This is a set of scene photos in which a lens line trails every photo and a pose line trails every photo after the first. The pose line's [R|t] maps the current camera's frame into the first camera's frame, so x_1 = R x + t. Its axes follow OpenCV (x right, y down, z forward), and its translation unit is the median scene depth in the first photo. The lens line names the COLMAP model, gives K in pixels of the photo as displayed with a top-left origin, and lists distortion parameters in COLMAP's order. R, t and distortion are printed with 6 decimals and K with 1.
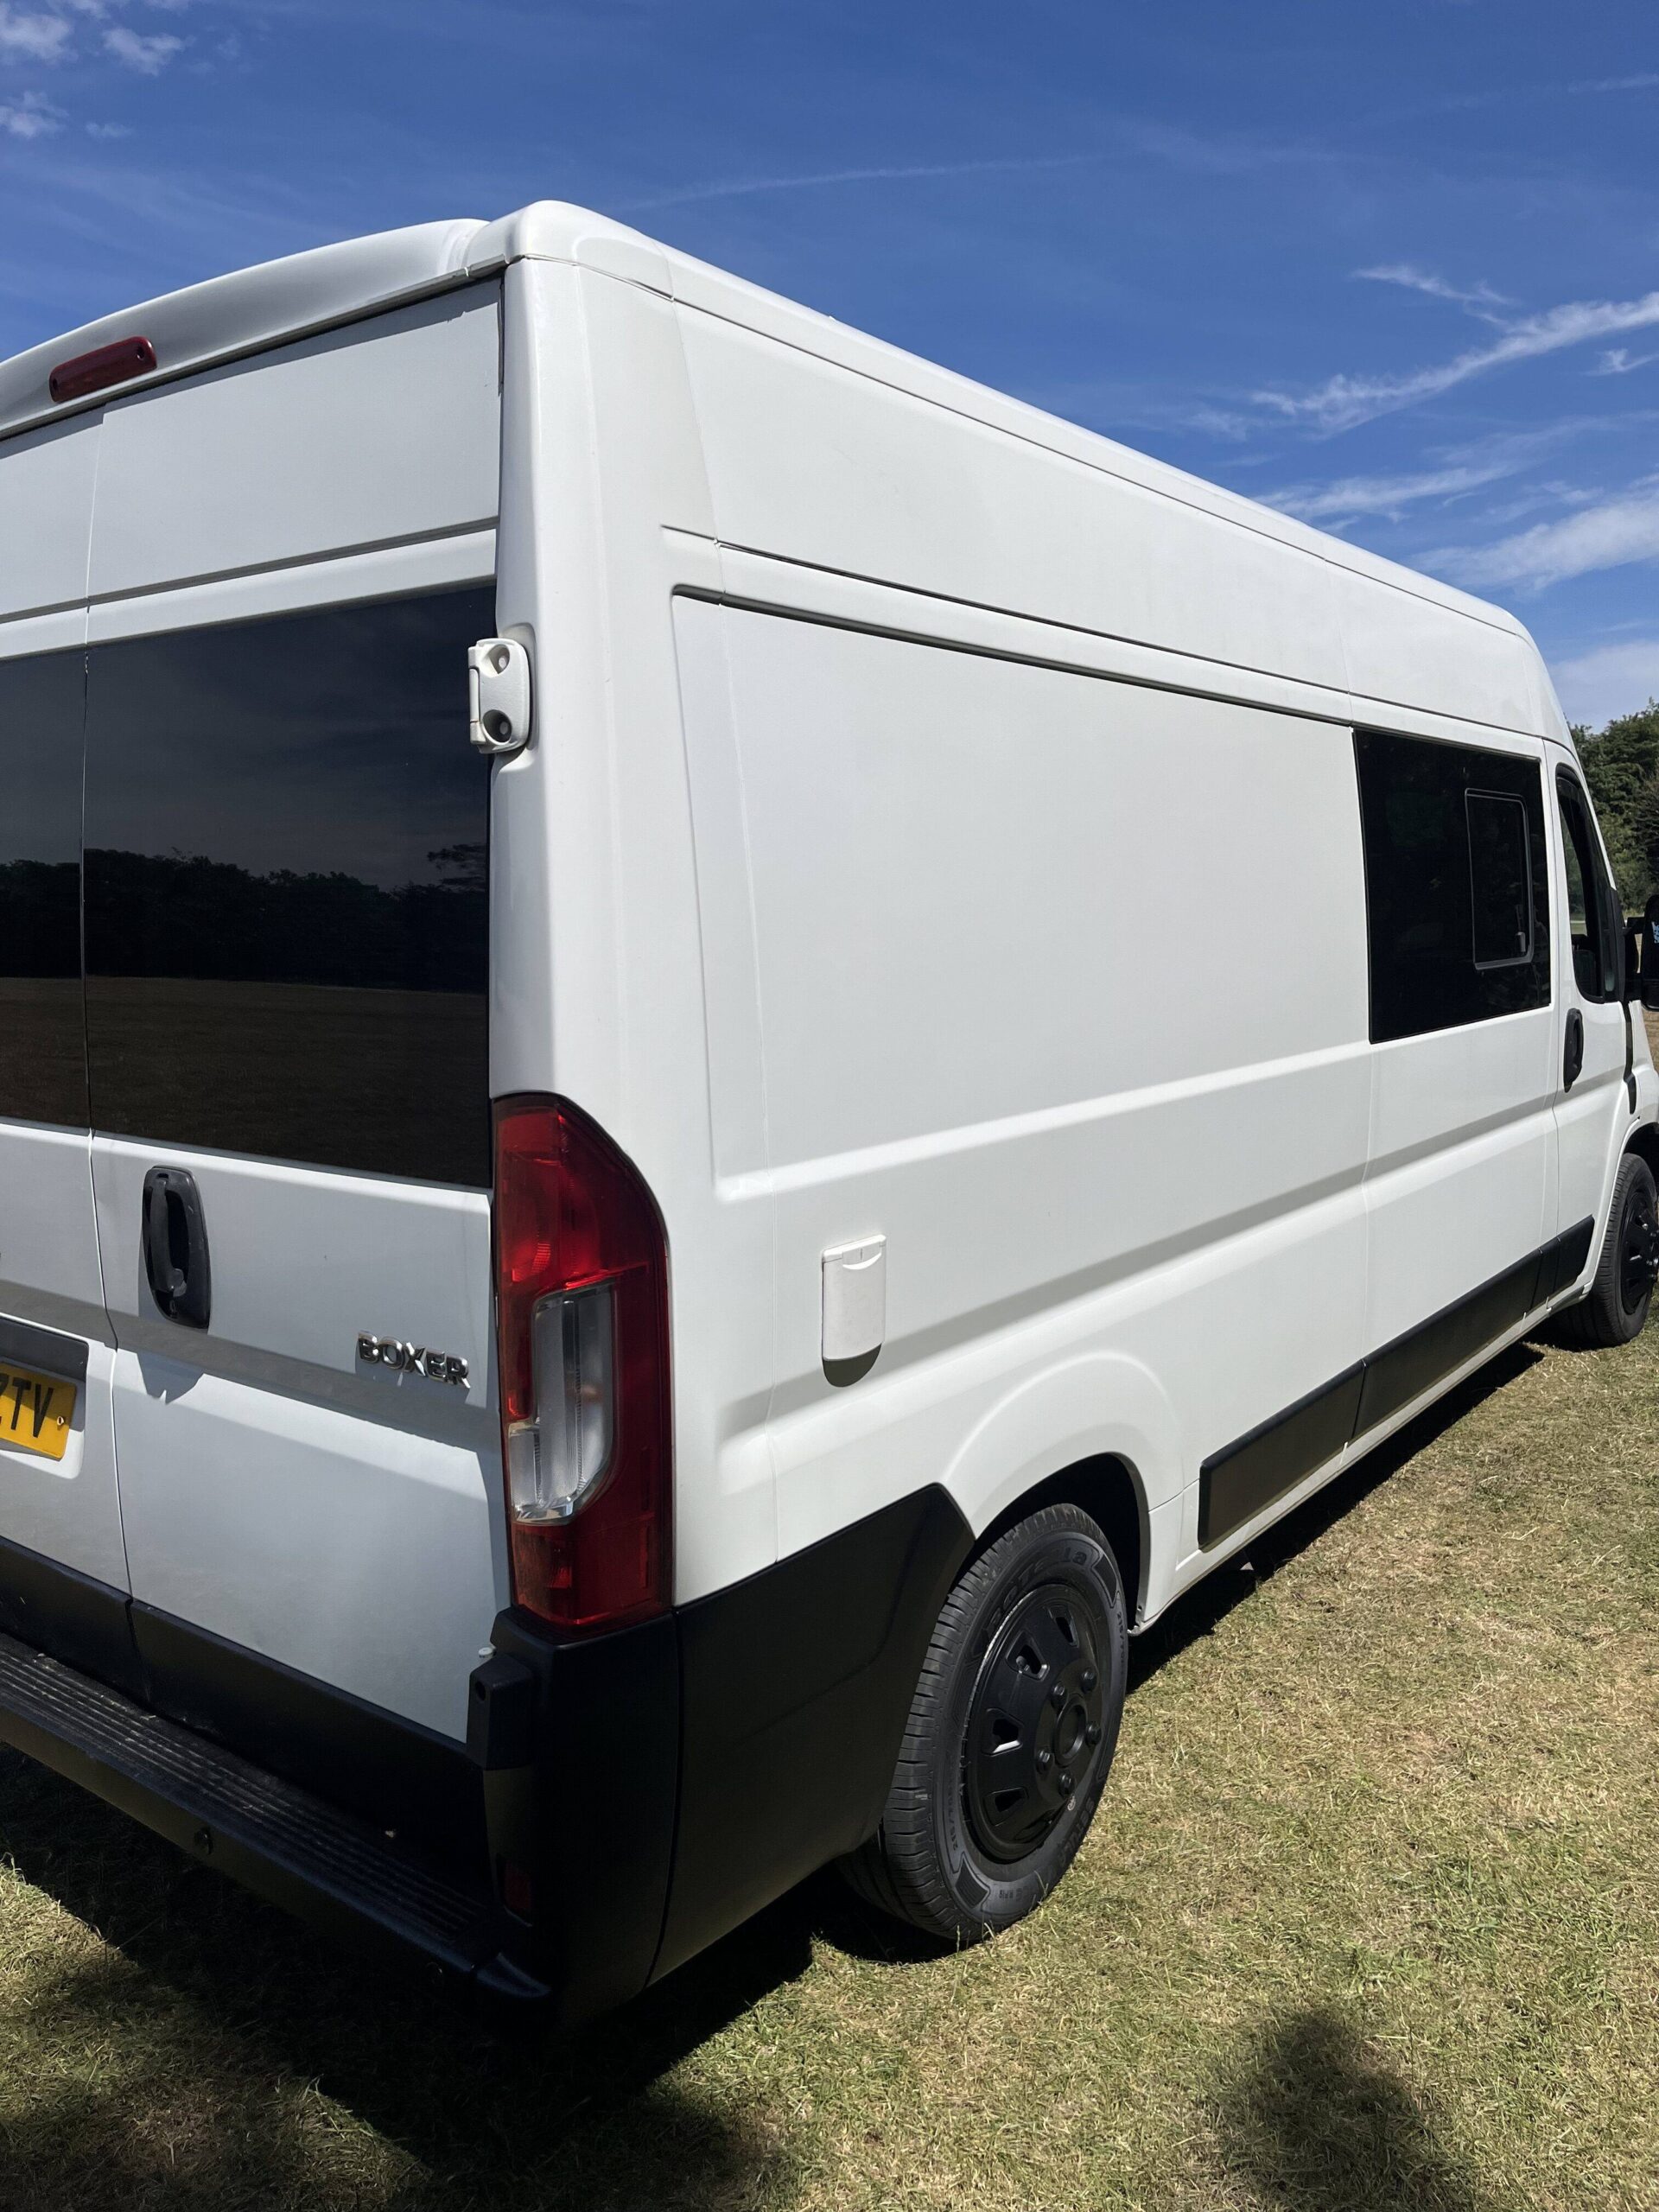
lens RADIAL K [[1683.6, 0, 833.1], [0, 1683.6, 1120.3], [0, 0, 1]] dist [0.067875, -0.105406]
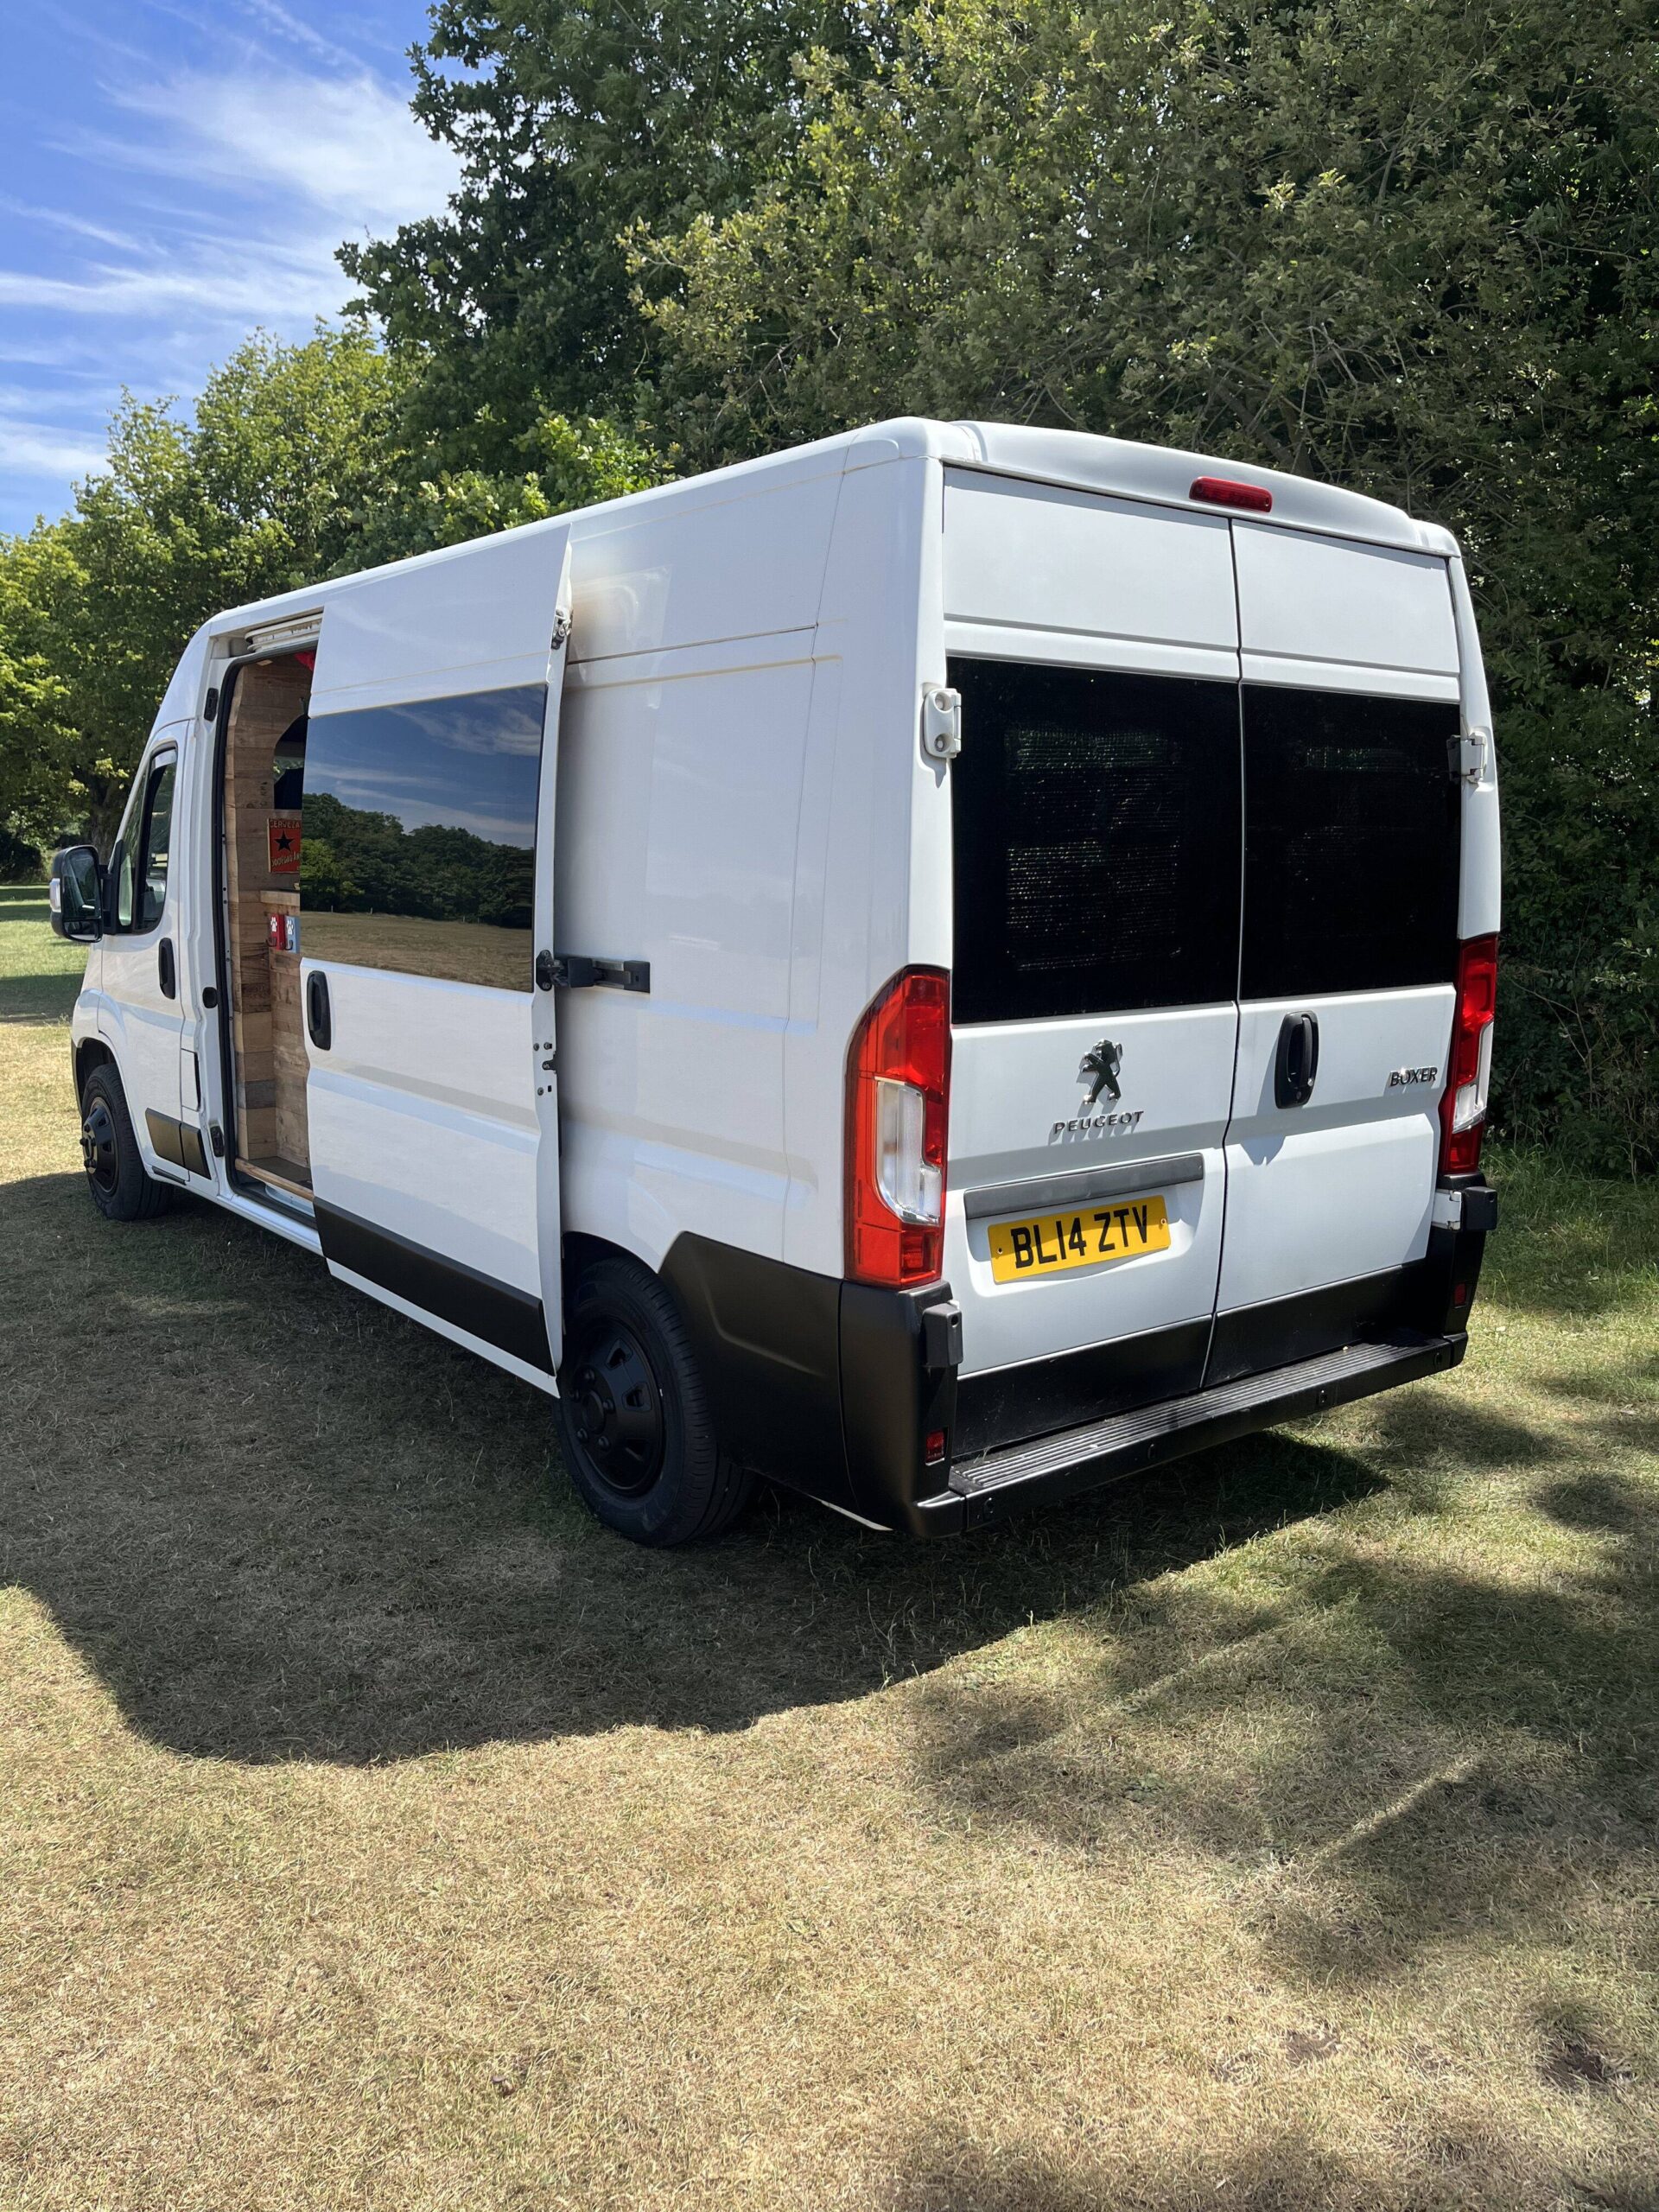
lens RADIAL K [[1683.6, 0, 833.1], [0, 1683.6, 1120.3], [0, 0, 1]] dist [0.067875, -0.105406]
pose [[0.249552, -0.163955, 0.954381, -2.032356], [0.114166, 0.983671, 0.139135, -0.145548], [-0.961608, 0.074236, 0.264195, 0.975687]]
